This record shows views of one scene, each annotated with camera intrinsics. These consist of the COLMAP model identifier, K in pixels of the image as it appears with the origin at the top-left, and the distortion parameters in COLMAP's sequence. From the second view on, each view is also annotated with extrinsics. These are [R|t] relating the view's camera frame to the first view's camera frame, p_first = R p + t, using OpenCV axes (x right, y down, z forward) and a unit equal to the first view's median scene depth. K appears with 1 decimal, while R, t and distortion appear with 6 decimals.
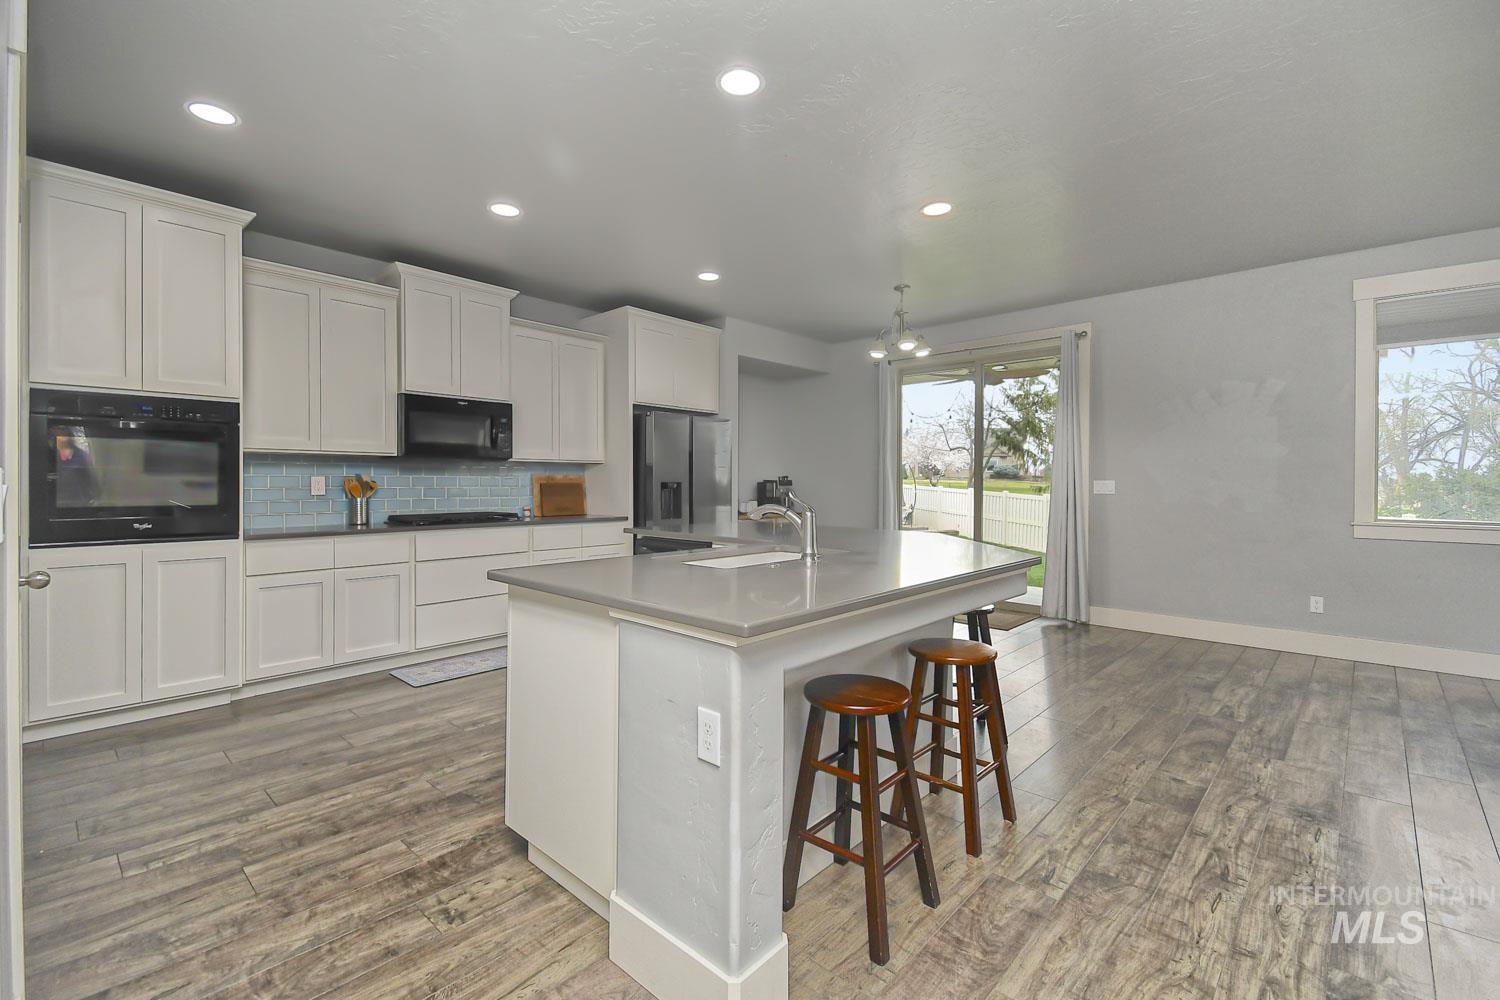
lens RADIAL K [[661.5, 0, 750.3], [0, 661.5, 484.6], [0, 0, 1]] dist [0.037290, -0.015658]
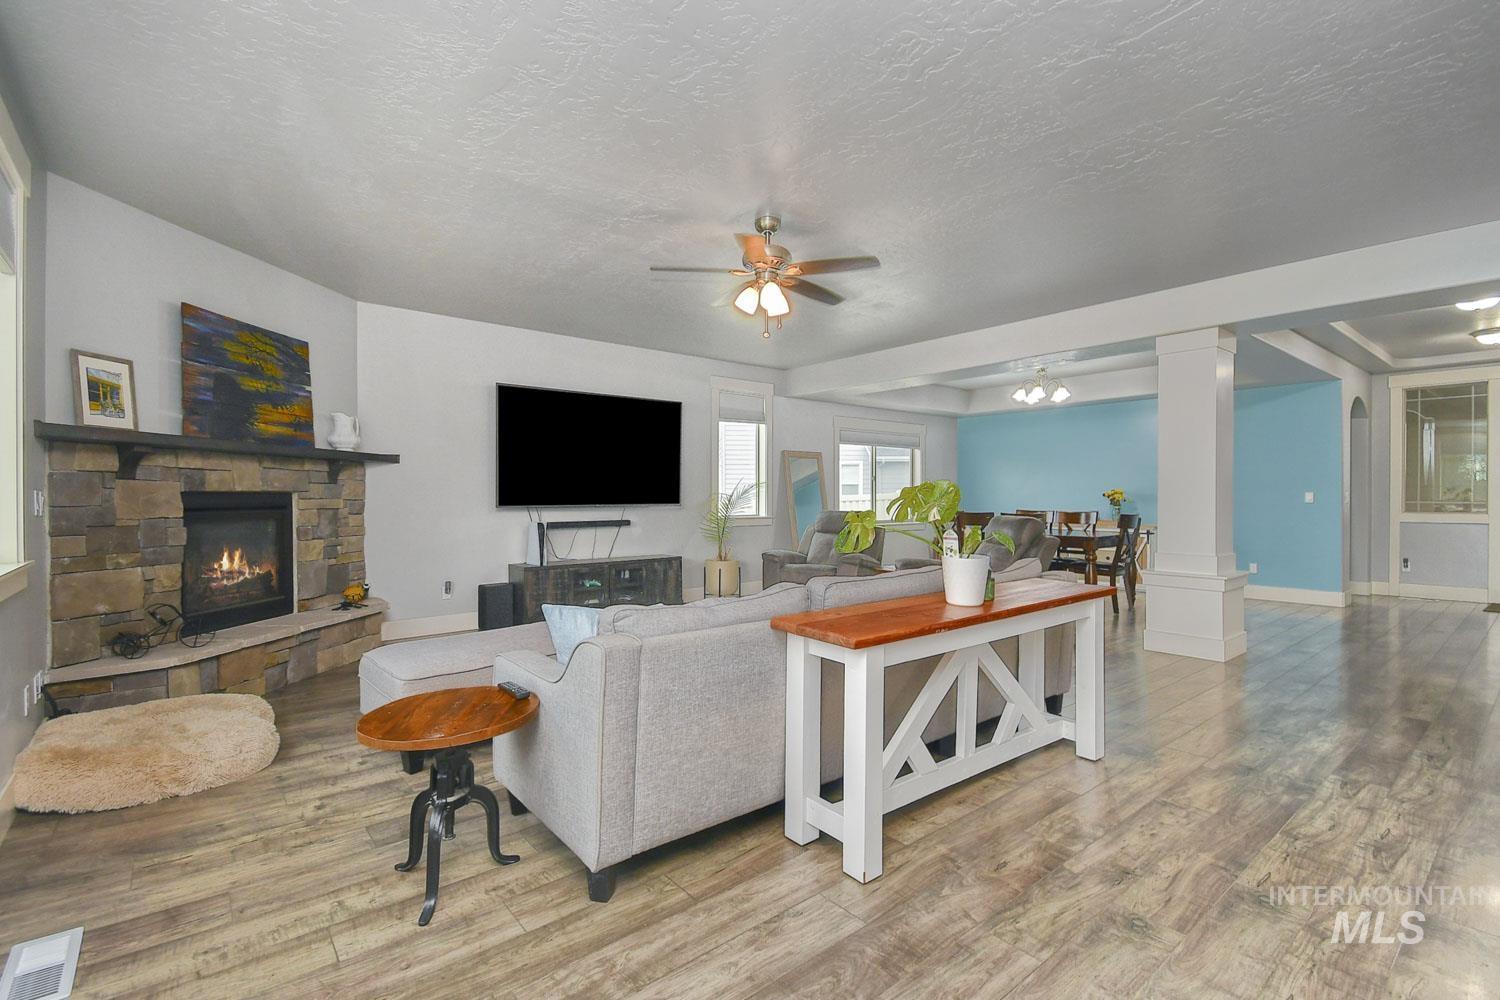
lens RADIAL K [[678.7, 0, 757.0], [0, 678.7, 496.3], [0, 0, 1]] dist [0.038482, -0.019980]
pose [[-0.991697, -0.002777, 0.128570, 0.901999], [-0.001876, 0.999973, 0.007123, -0.003710], [-0.128586, 0.006822, -0.991675, 1.295002]]
